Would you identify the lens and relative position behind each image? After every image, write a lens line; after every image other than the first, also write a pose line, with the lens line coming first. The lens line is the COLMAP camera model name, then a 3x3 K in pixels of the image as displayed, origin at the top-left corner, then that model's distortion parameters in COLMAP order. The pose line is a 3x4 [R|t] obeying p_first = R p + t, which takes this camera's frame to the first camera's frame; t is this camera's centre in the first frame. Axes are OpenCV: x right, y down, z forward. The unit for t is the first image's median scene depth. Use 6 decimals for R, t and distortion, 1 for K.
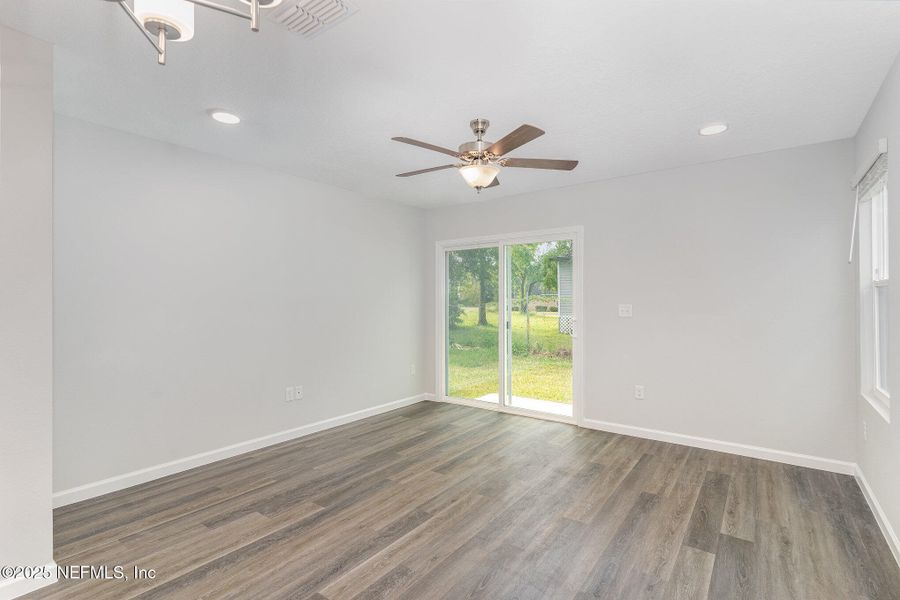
lens RADIAL K [[433.3, 0, 446.0], [0, 433.3, 295.1], [0, 0, 1]] dist [0.000037, -0.000068]
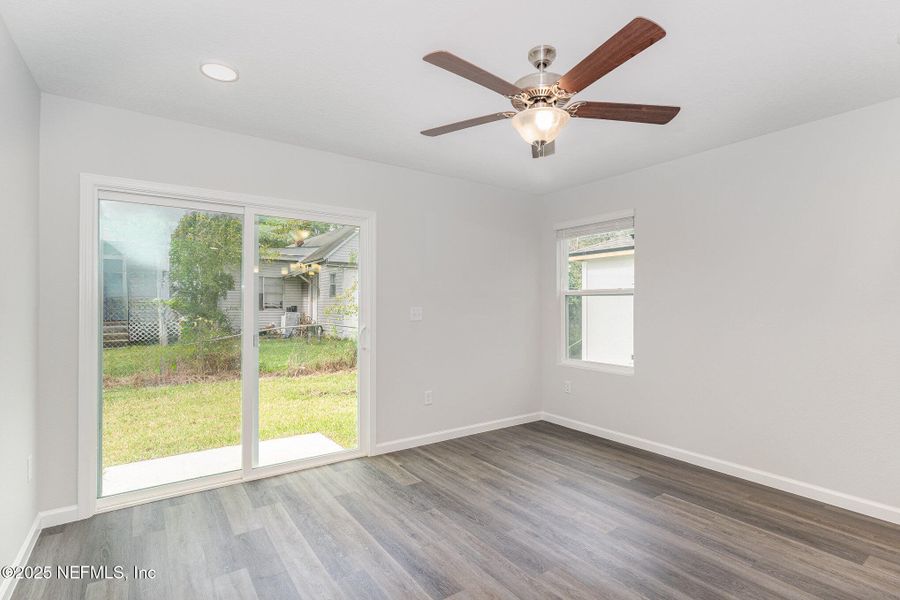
lens RADIAL K [[433.9, 0, 450.0], [0, 433.9, 303.1], [0, 0, 1]] dist [0.001074, -0.000042]
pose [[0.312356, 0.001406, 0.949964, -0.518729], [-0.014674, 0.999887, 0.003345, 0.010517], [-0.949852, -0.014984, 0.312341, 0.736729]]
